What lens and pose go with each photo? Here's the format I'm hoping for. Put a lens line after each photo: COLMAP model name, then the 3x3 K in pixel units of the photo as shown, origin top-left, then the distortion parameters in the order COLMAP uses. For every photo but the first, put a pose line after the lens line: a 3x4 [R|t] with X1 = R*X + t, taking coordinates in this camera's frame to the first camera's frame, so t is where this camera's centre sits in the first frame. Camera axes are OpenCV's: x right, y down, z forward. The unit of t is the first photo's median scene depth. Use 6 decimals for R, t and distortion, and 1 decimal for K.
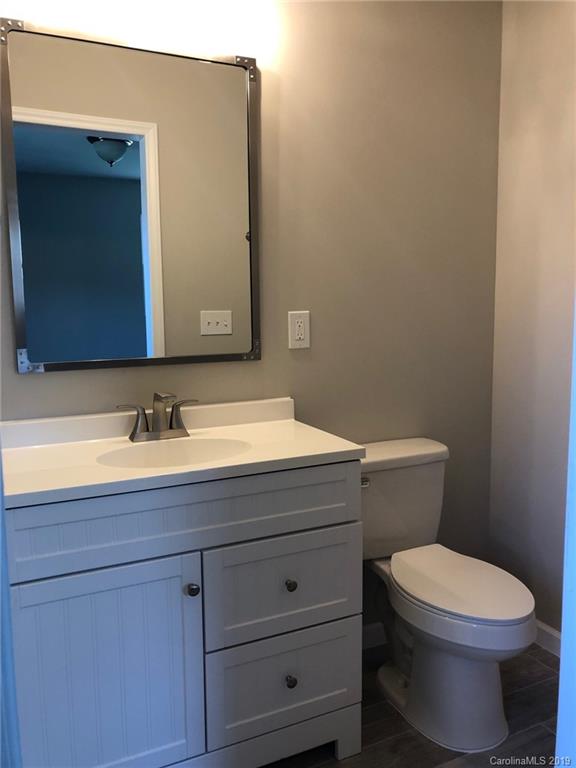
lens RADIAL K [[630.6, 0, 288.0], [0, 630.6, 384.0], [0, 0, 1]] dist [0.056613, -0.090661]
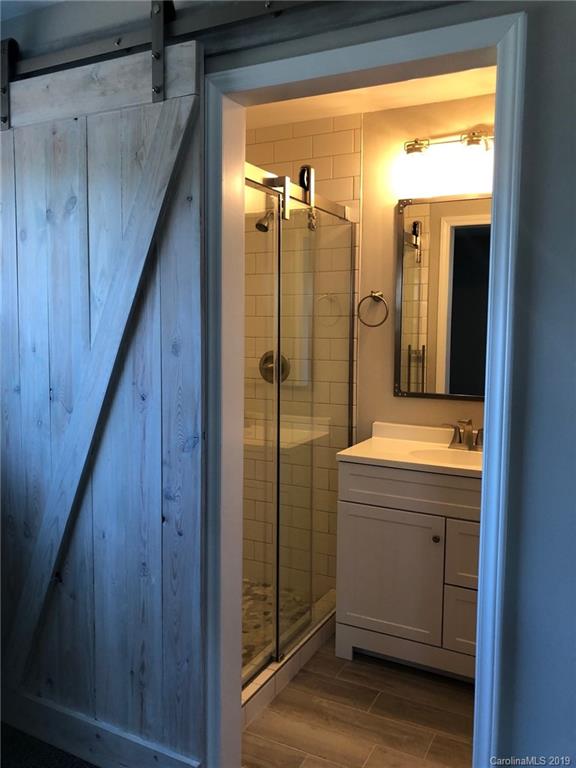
lens RADIAL K [[630.6, 0, 288.0], [0, 630.6, 384.0], [0, 0, 1]] dist [0.056613, -0.090661]
pose [[0.609778, 0.082850, -0.788230, 0.718309], [-0.127186, 0.991862, 0.005861, -0.023747], [0.782301, 0.096678, 0.615353, -0.274941]]
